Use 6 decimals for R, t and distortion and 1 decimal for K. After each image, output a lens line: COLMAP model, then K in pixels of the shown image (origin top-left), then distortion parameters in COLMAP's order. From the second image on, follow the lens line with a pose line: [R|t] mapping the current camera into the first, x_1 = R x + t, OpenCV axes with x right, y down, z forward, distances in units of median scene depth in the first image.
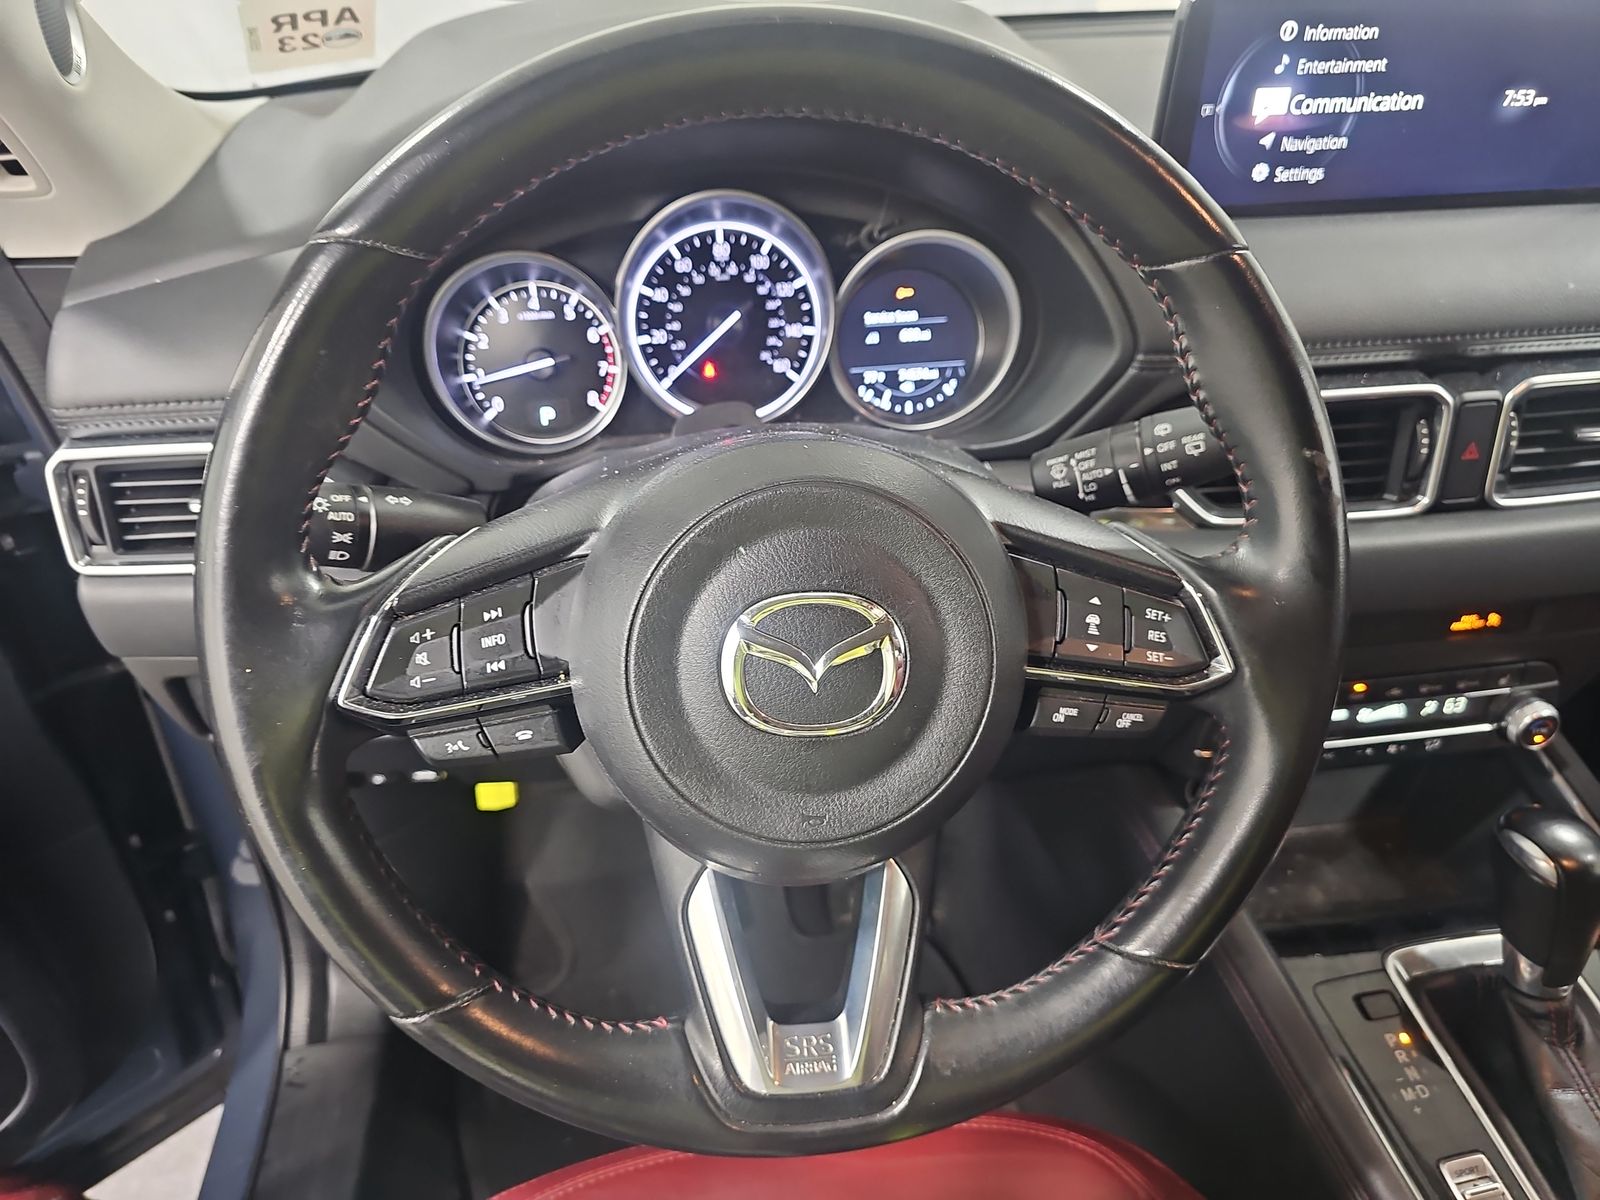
lens RADIAL K [[1086.3, 0, 792.9], [0, 1086.3, 606.3], [0, 0, 1]] dist [0.044666, -0.068368]
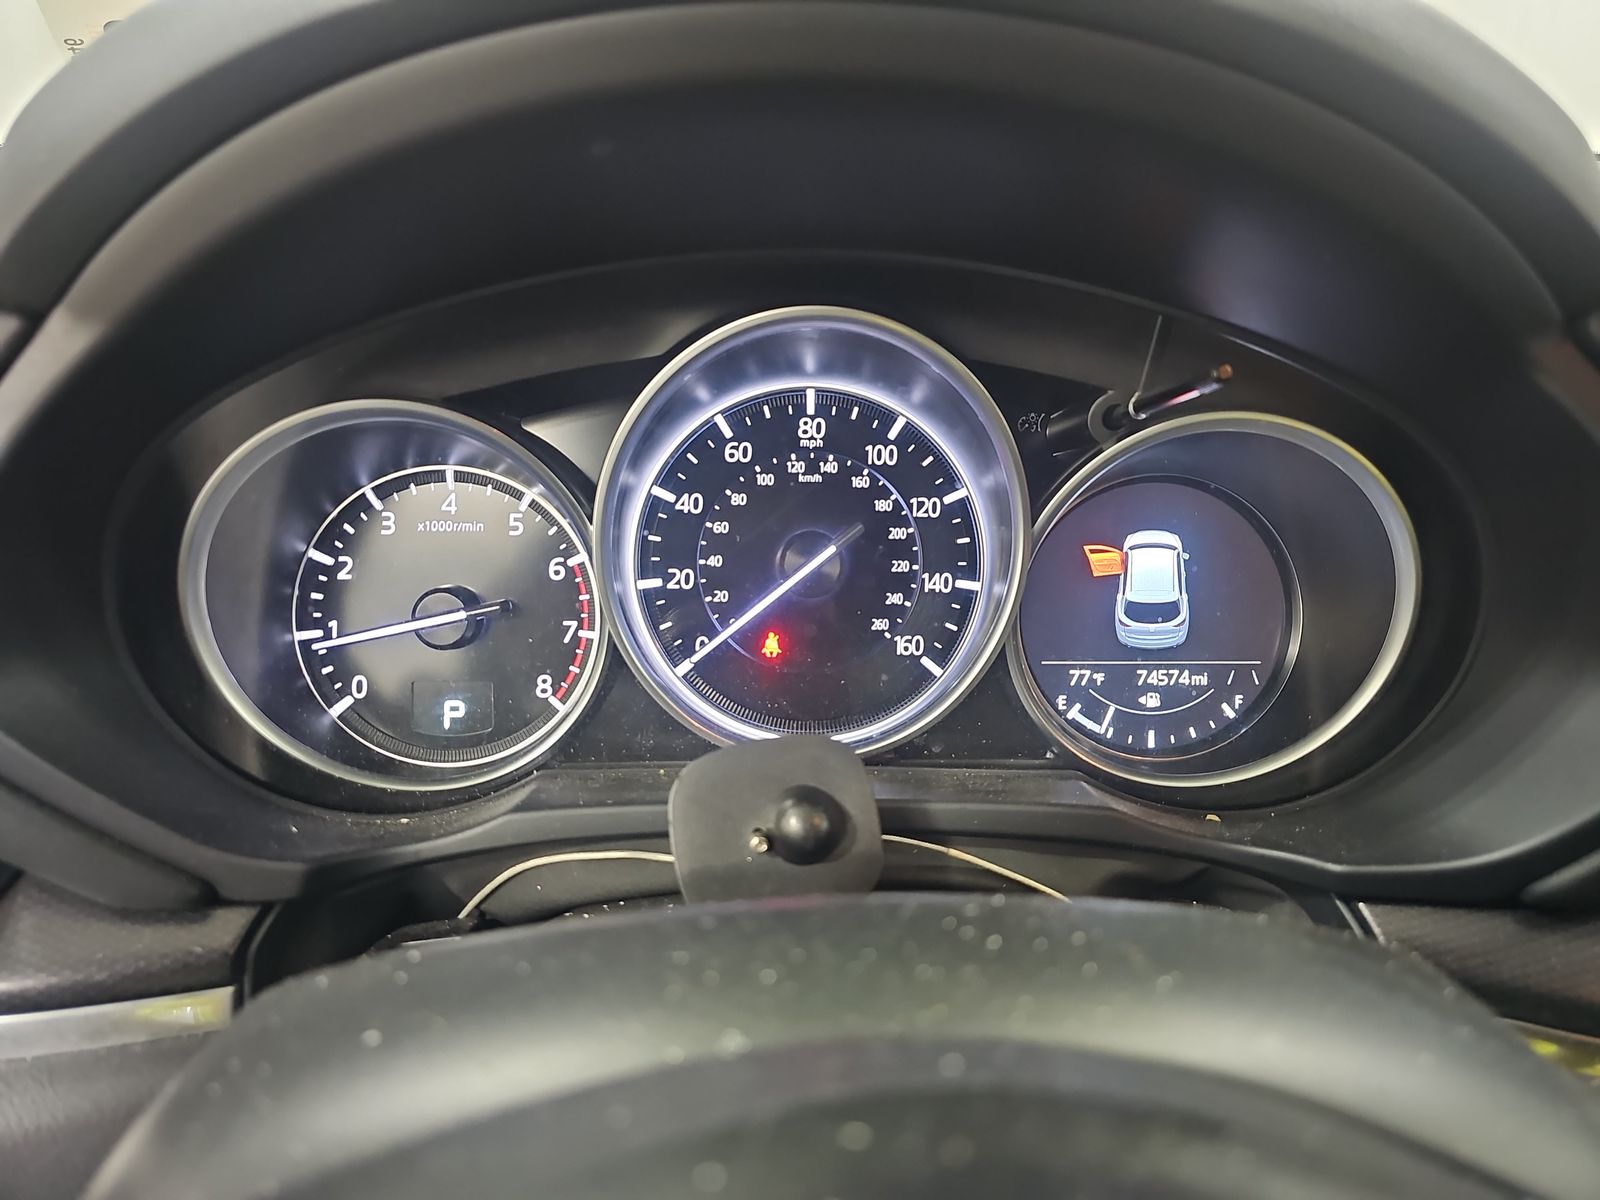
lens RADIAL K [[1044.0, 0, 800.0], [0, 1044.0, 600.0], [0, 0, 1]] dist [0.031224, -0.043883]
pose [[0.996472, 0.061306, -0.057324, -0.036889], [-0.072148, 0.974643, -0.211817, -0.136609], [0.042884, 0.215206, 0.975627, 0.519663]]
